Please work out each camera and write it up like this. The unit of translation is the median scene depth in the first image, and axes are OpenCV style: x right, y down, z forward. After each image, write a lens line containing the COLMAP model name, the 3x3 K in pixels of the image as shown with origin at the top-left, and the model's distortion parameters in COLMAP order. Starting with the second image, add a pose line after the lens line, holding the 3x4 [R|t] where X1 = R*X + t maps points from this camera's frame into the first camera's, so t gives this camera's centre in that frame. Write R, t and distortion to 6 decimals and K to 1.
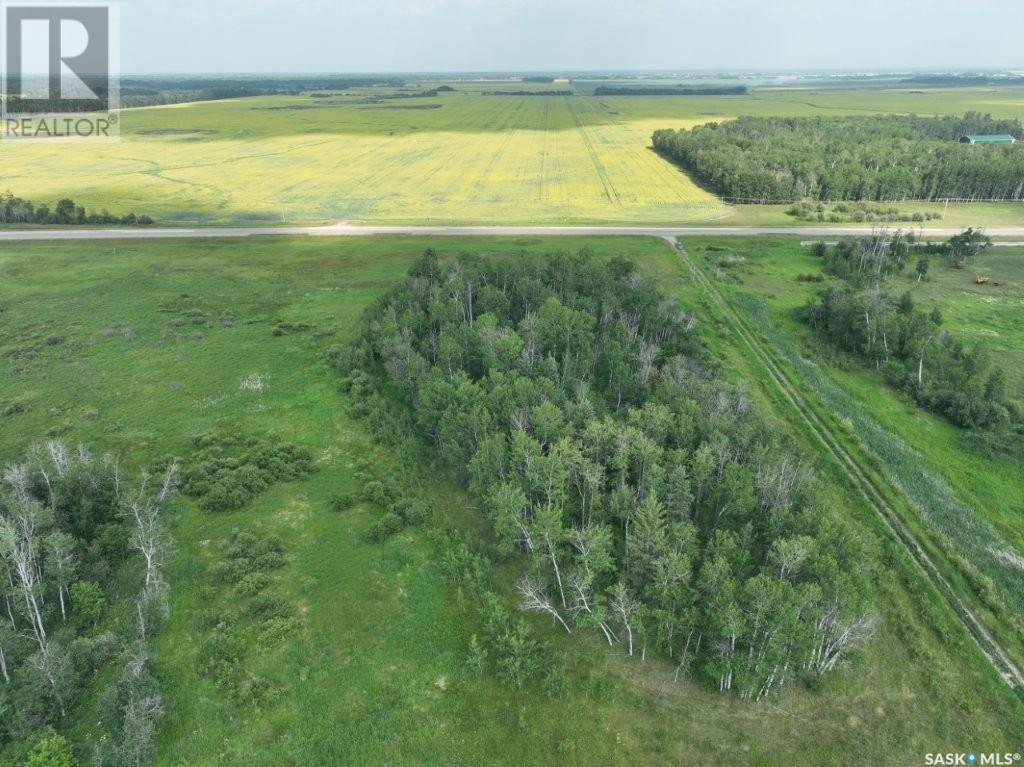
lens RADIAL K [[724.3, 0, 514.5], [0, 724.3, 381.1], [0, 0, 1]] dist [-0.005620, 0.029836]
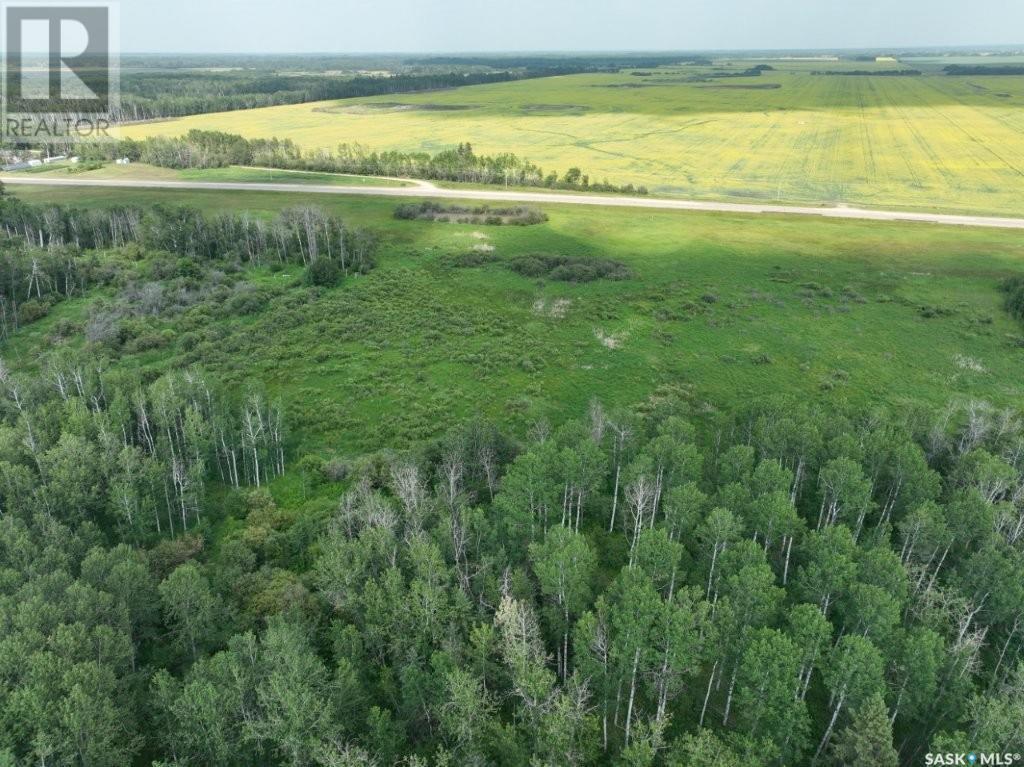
lens RADIAL K [[724.3, 0, 514.5], [0, 724.3, 381.1], [0, 0, 1]] dist [-0.005620, 0.029836]
pose [[0.938830, 0.144350, -0.312667, -0.289748], [-0.136349, 0.989525, 0.047428, 0.029260], [0.316238, -0.001895, 0.948678, -0.071271]]
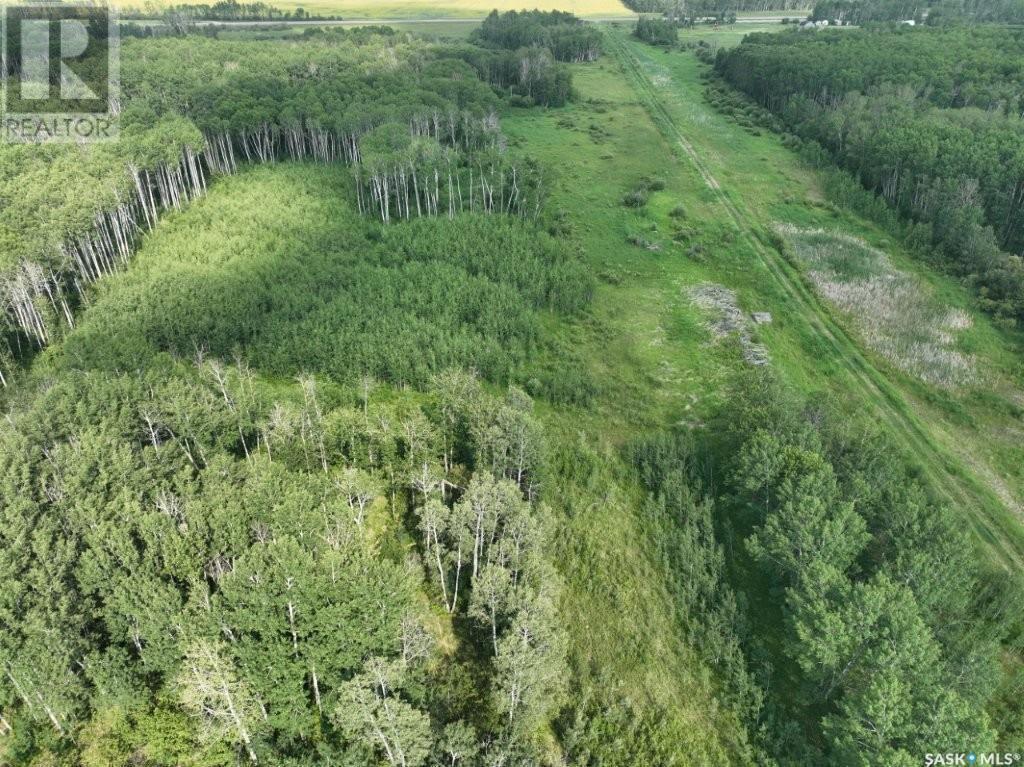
lens RADIAL K [[724.3, 0, 514.5], [0, 724.3, 381.1], [0, 0, 1]] dist [-0.005620, 0.029836]
pose [[0.999953, -0.008176, 0.005131, -0.040131], [0.007370, 0.989943, 0.141274, 0.456411], [-0.006235, -0.141229, 0.989957, -1.053157]]
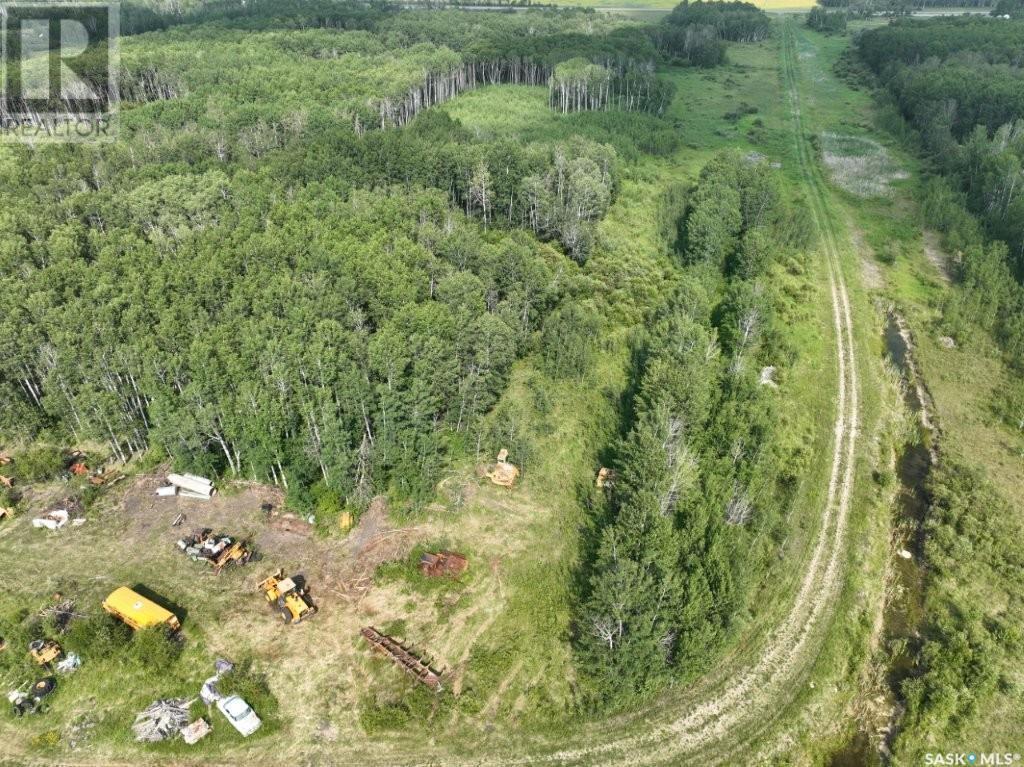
lens RADIAL K [[724.3, 0, 514.5], [0, 724.3, 381.1], [0, 0, 1]] dist [-0.005620, 0.029836]
pose [[0.967045, 0.133151, -0.217014, 0.037972], [-0.101346, 0.983224, 0.151655, 0.598408], [0.233566, -0.124663, 0.964316, -1.381590]]
